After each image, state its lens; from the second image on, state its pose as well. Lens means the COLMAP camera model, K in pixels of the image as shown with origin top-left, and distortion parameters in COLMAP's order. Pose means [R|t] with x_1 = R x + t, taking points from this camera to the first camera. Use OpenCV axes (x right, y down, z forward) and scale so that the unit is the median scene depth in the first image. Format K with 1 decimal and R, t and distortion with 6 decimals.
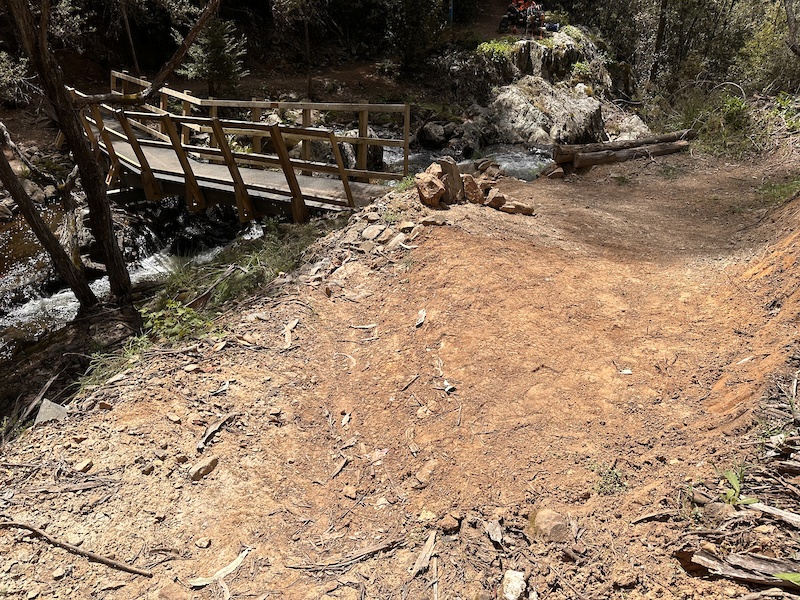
lens RADIAL K [[562.3, 0, 400.0], [0, 562.3, 300.0], [0, 0, 1]] dist [0.136247, -0.220409]
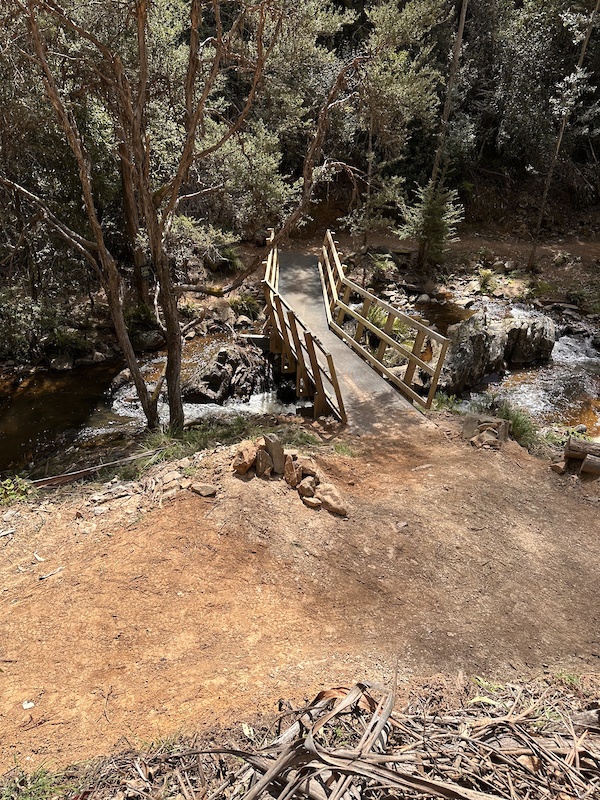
lens RADIAL K [[562.3, 0, 286.3], [0, 562.3, 400.5], [0, 0, 1]] dist [0.136247, -0.220409]
pose [[0.747212, 0.314153, -0.585647, 0.423534], [-0.329069, 0.940504, 0.084654, -0.245660], [0.577397, 0.129464, 0.806134, 0.083282]]
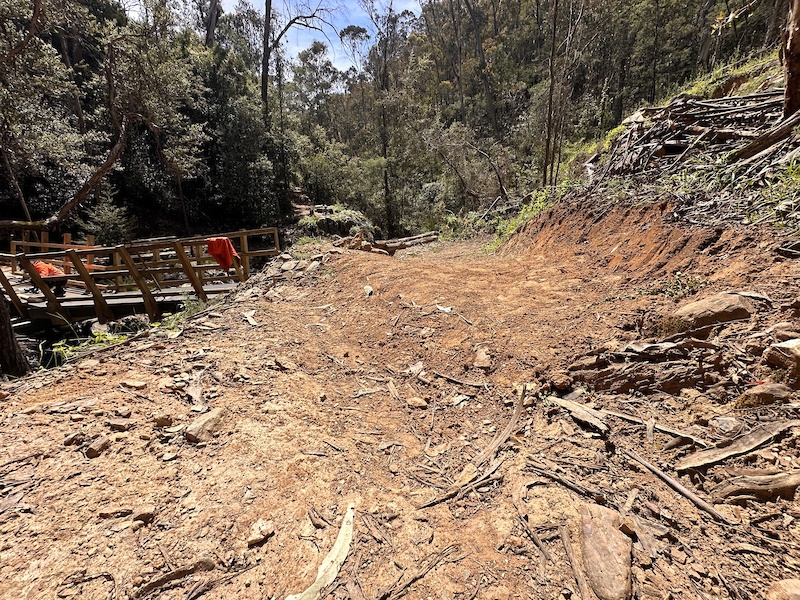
lens RADIAL K [[322.5, 0, 397.0], [0, 322.5, 301.1], [0, 0, 1]] dist [0.000321, 0.000285]
pose [[0.903500, -0.151212, 0.401026, -0.070099], [0.232027, 0.959286, -0.161041, 0.067886], [-0.360348, 0.238549, 0.901800, 0.144812]]
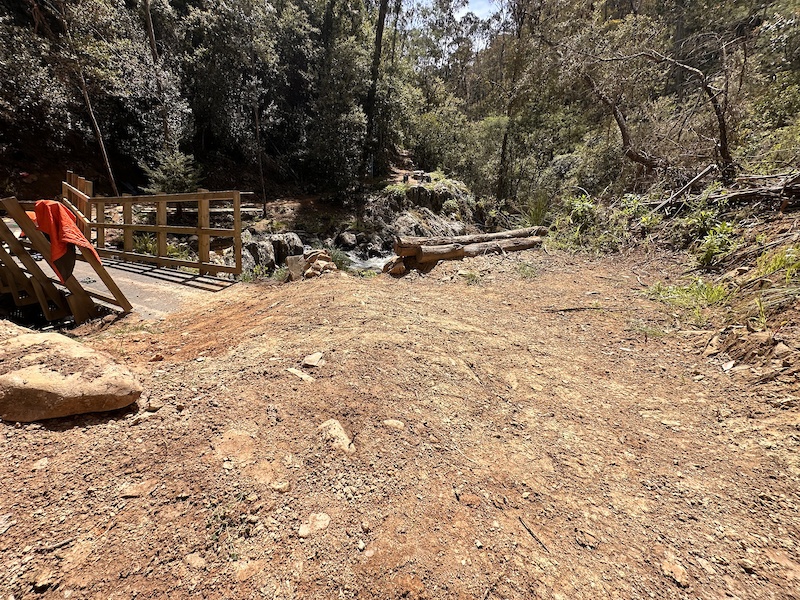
lens RADIAL K [[322.5, 0, 397.0], [0, 322.5, 301.1], [0, 0, 1]] dist [0.000321, 0.000285]
pose [[0.994818, -0.001265, 0.101662, 0.216813], [0.013318, 0.992928, -0.117969, -0.114938], [-0.100793, 0.118711, 0.987800, 0.517749]]
